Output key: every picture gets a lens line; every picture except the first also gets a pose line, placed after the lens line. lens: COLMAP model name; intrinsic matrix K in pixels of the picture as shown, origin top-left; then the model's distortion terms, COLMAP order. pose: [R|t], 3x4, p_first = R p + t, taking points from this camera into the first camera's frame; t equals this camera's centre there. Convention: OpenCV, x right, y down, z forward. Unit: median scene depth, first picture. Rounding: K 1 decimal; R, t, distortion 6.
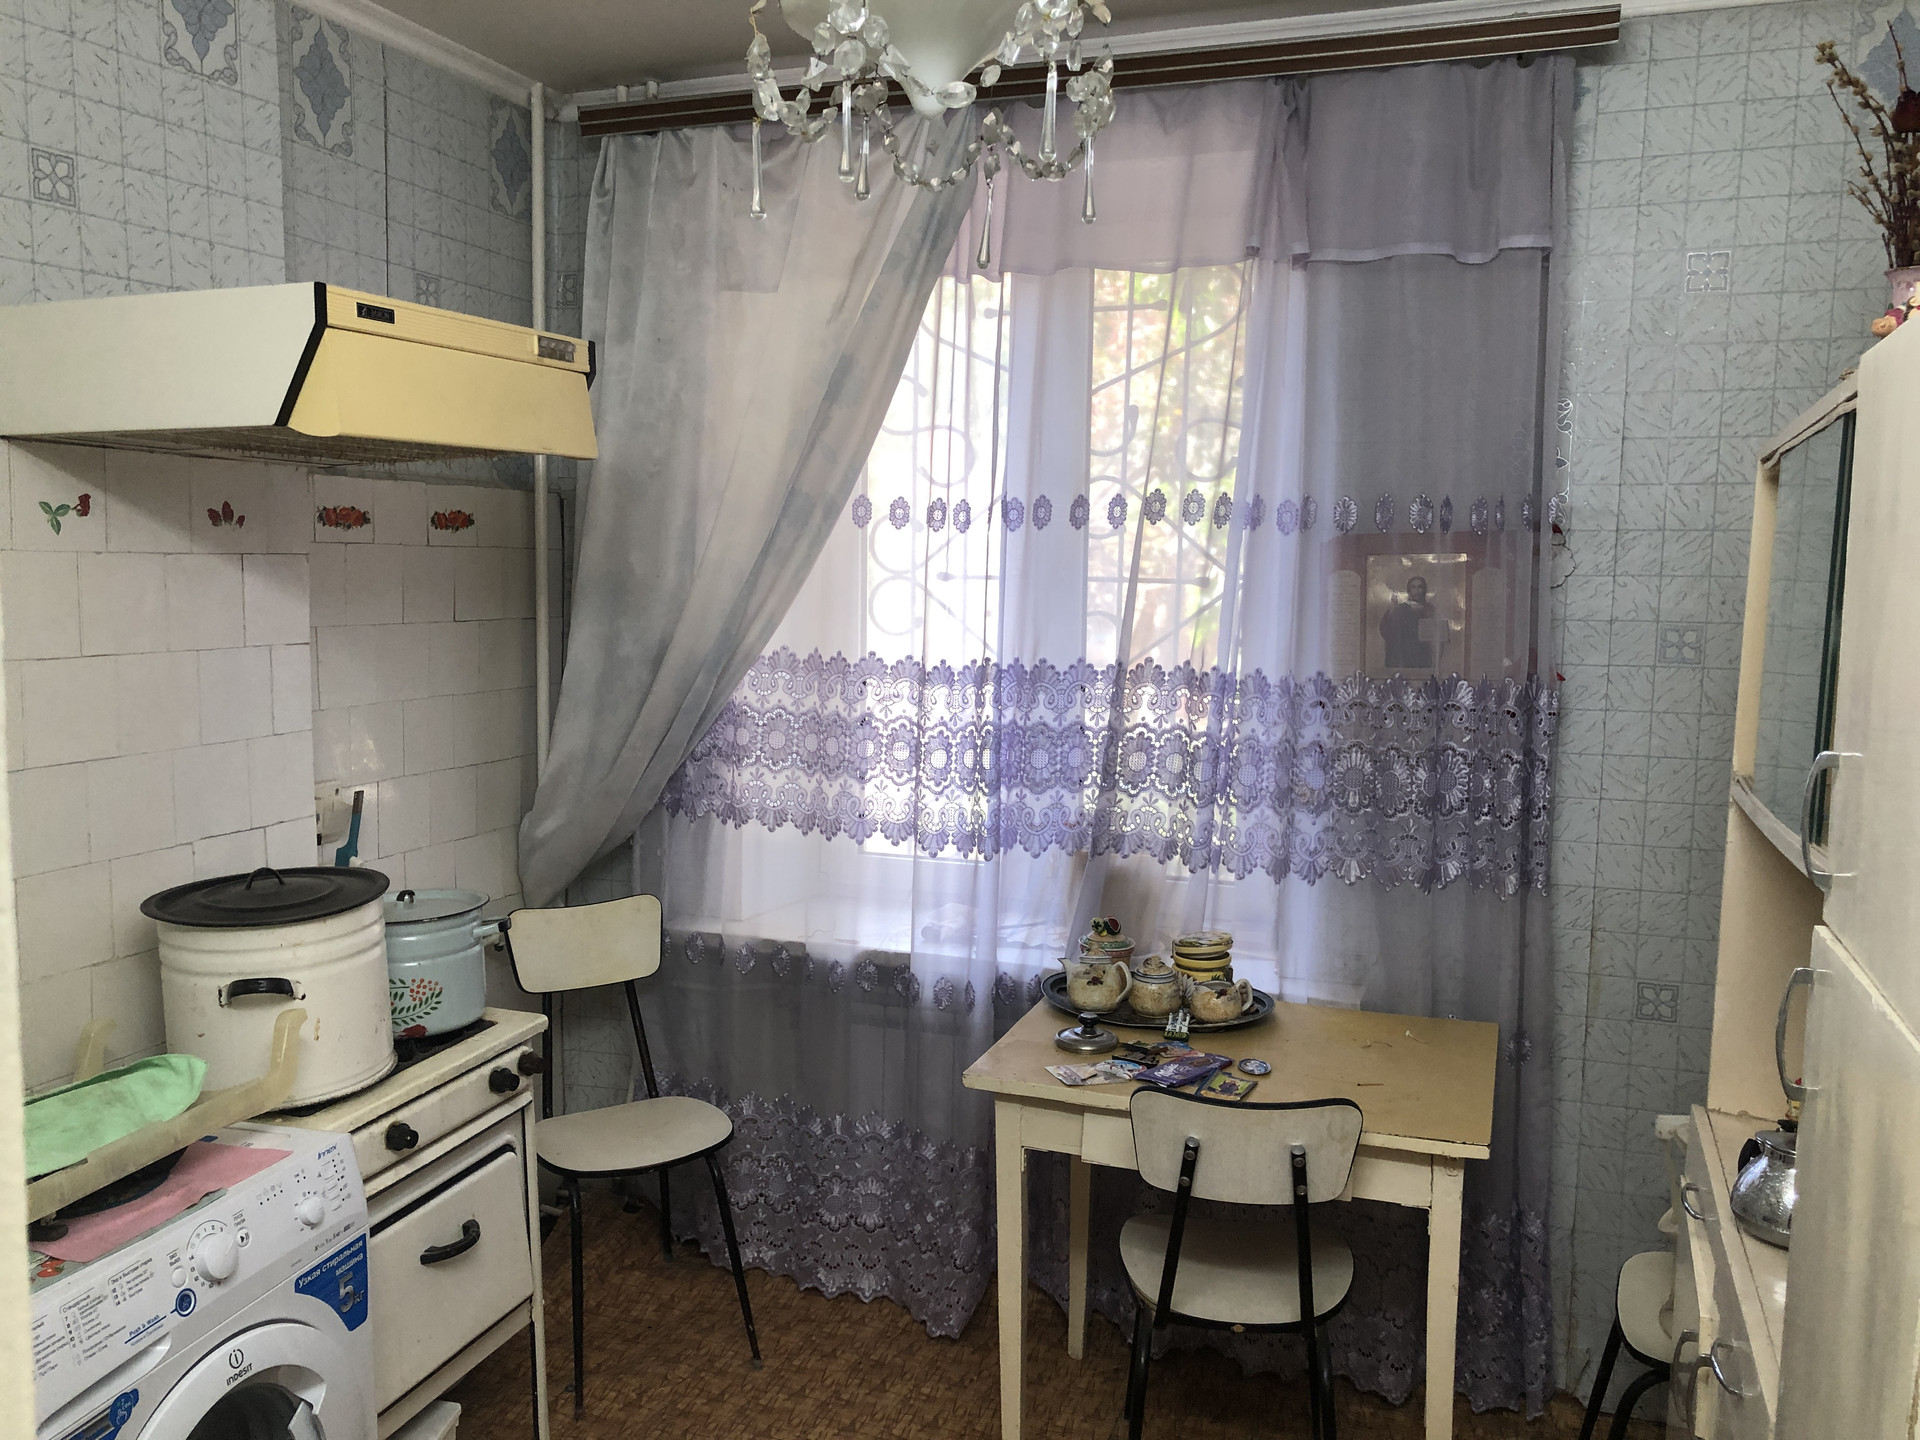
lens RADIAL K [[1568.8, 0, 927.5], [0, 1568.8, 693.0], [0, 0, 1]] dist [0.007319, 0.002776]
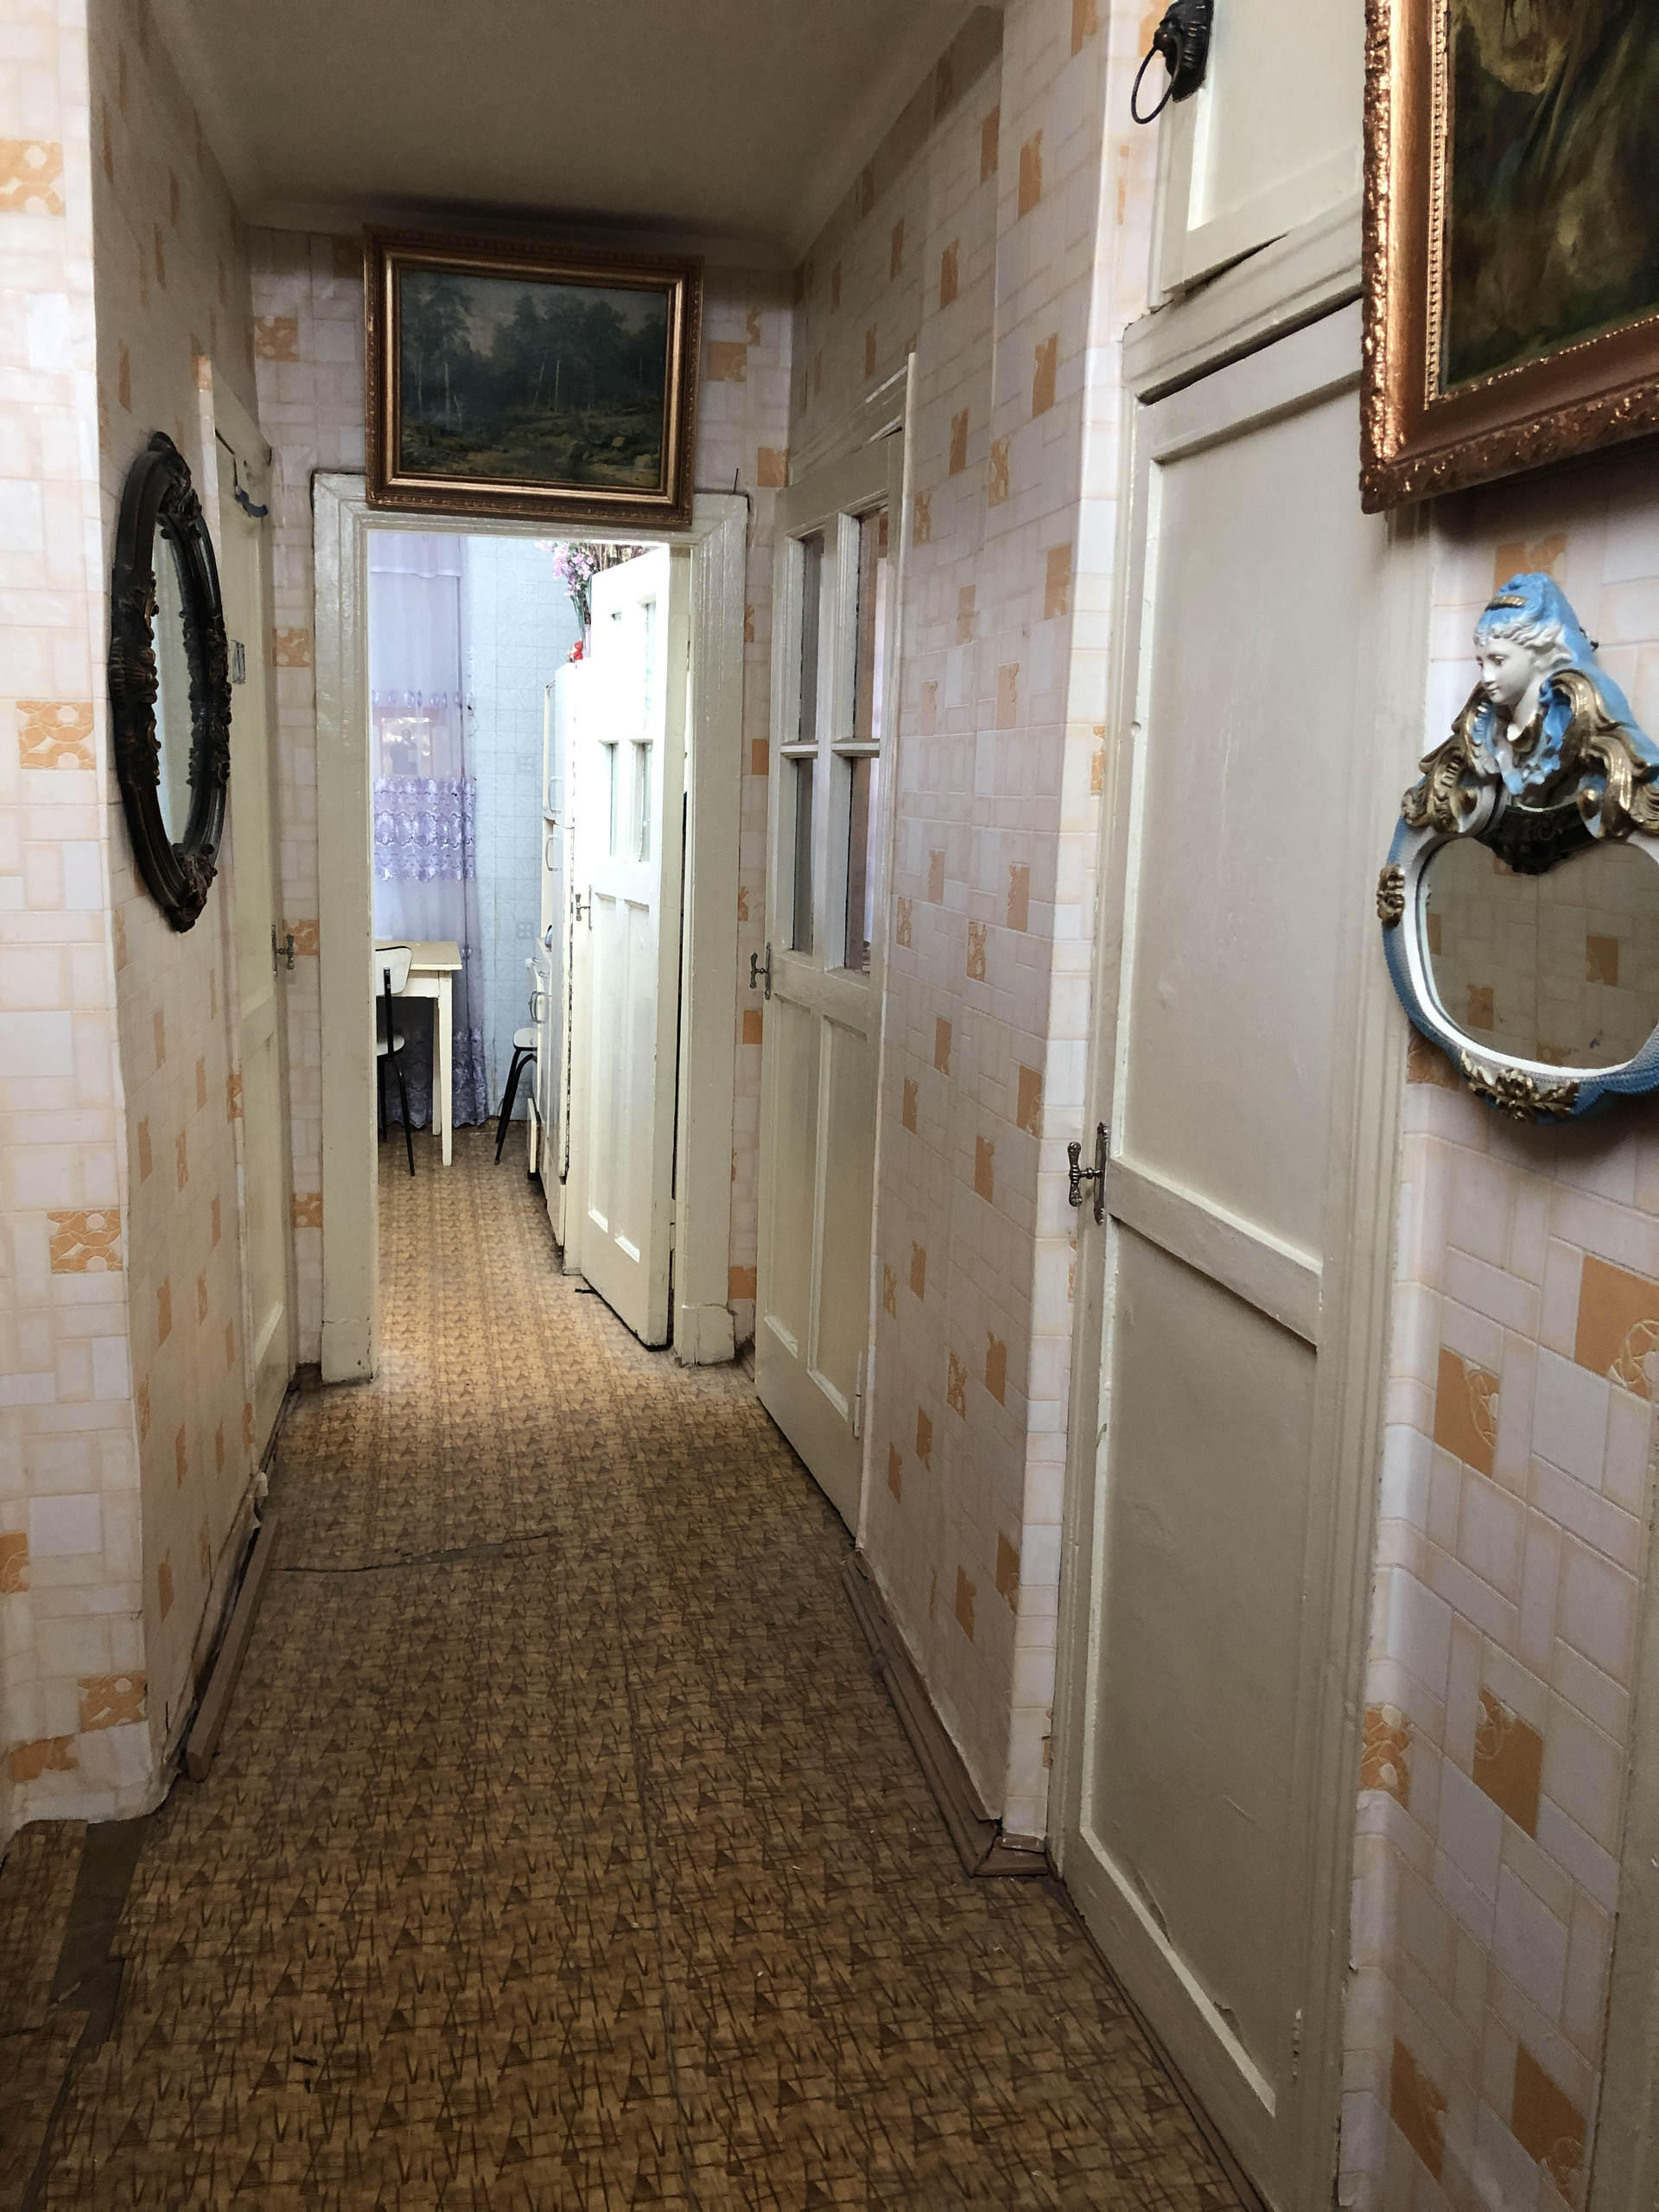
lens RADIAL K [[1776.6, 0, 798.3], [0, 1776.6, 1101.9], [0, 0, 1]] dist [0.054039, -0.001420]
pose [[0.838068, -0.097606, 0.536763, -0.640628], [0.028618, 0.990376, 0.135410, 0.122695], [-0.544814, -0.098121, 0.832796, -1.456807]]
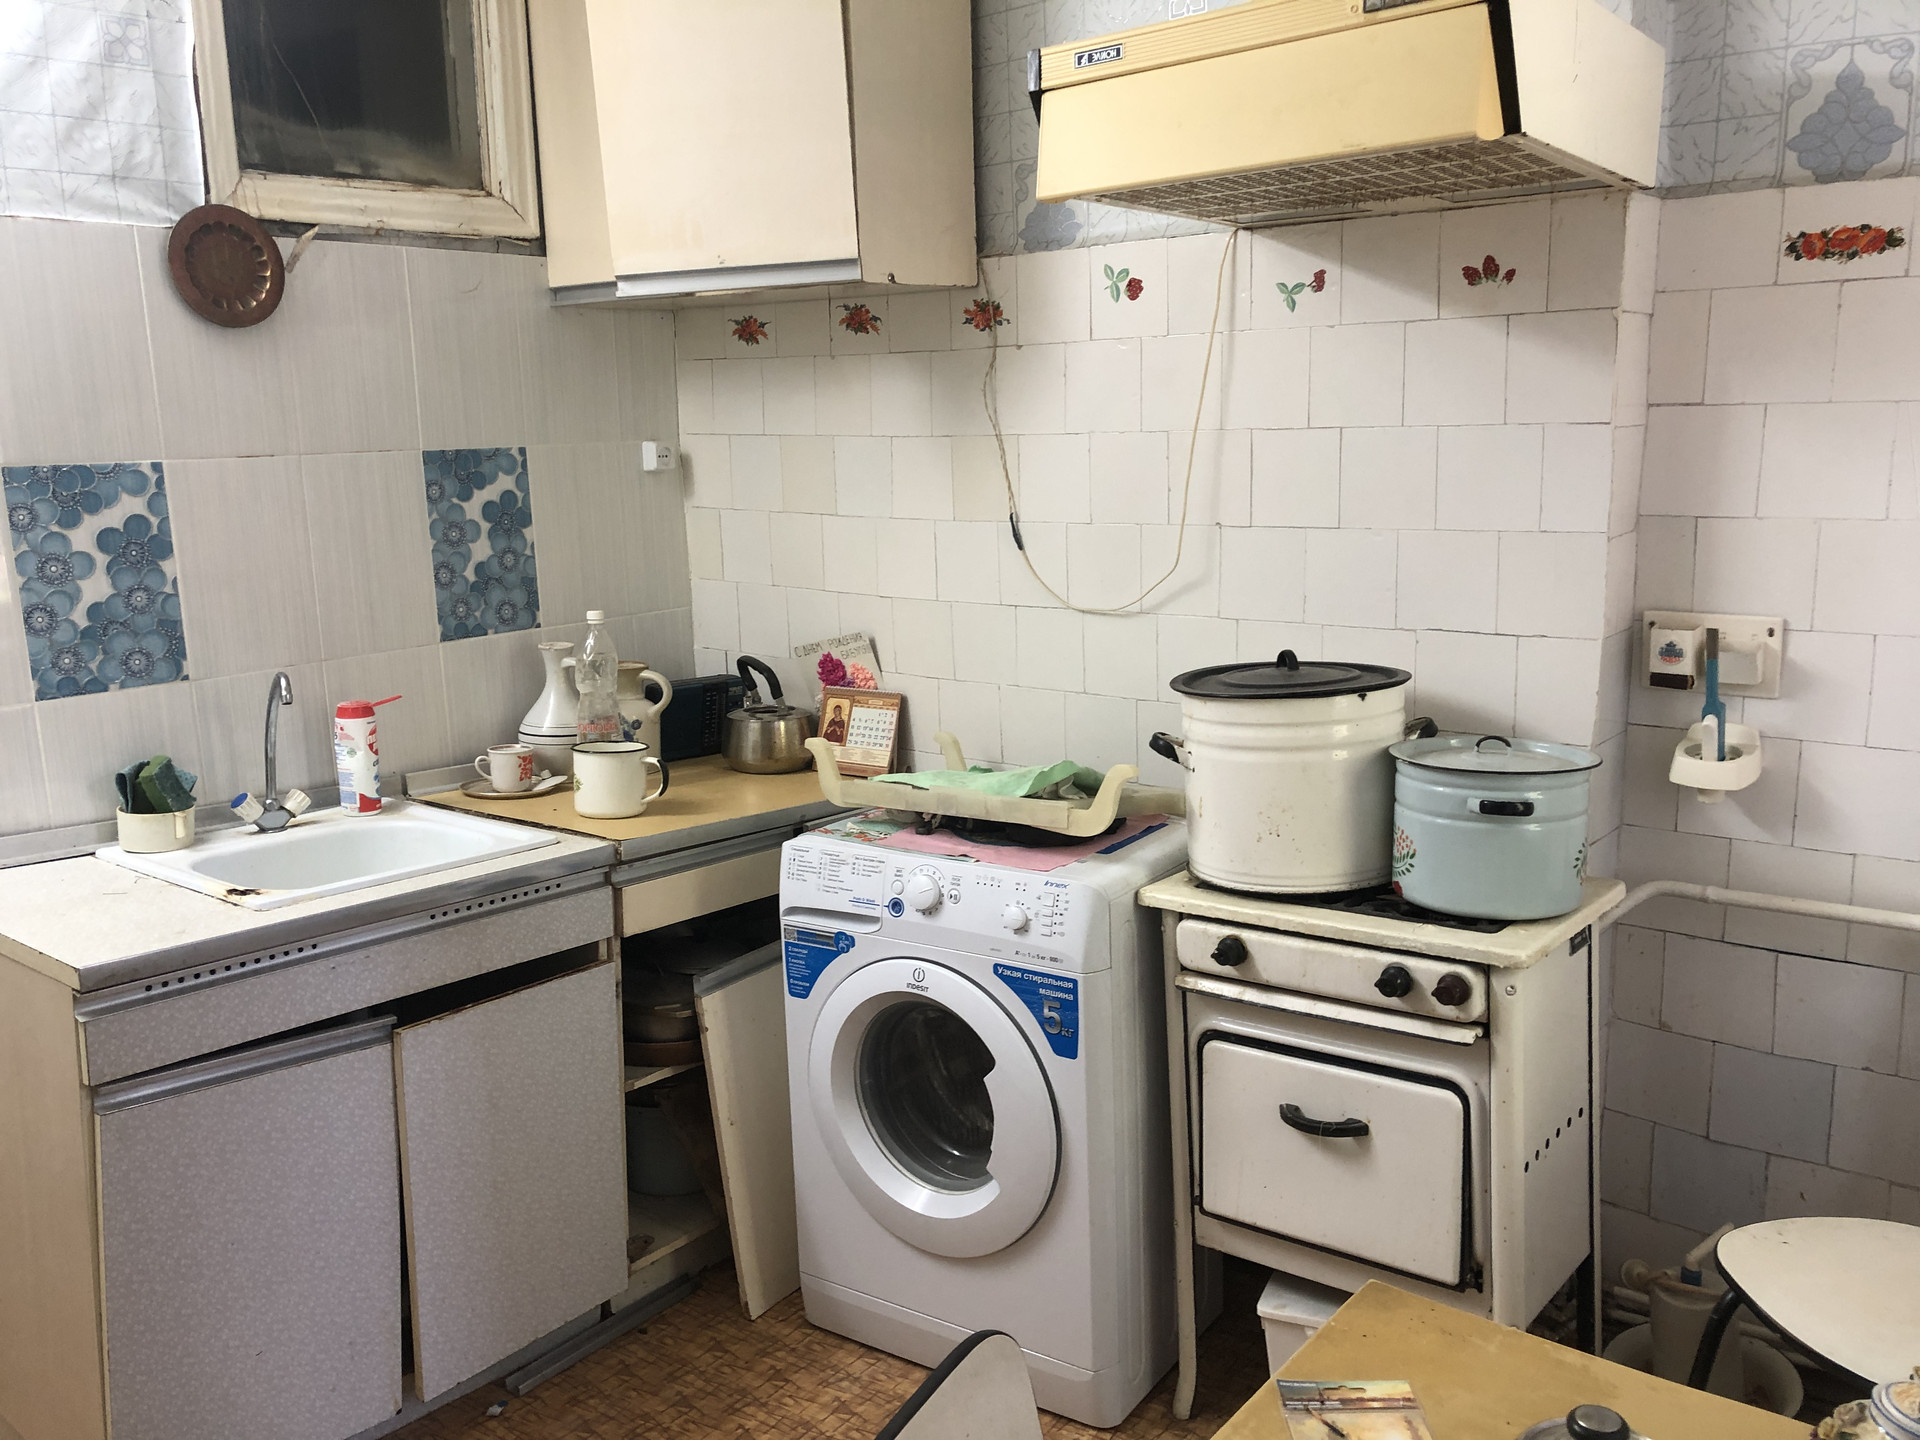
lens RADIAL K [[1542.1, 0, 960.0], [0, 1542.1, 720.0], [0, 0, 1]] dist [0.054039, -0.001420]
pose [[-0.299759, 0.174536, -0.937913, 0.483012], [-0.066947, 0.976850, 0.203178, -0.024452], [0.951663, 0.123695, -0.281135, 0.955542]]
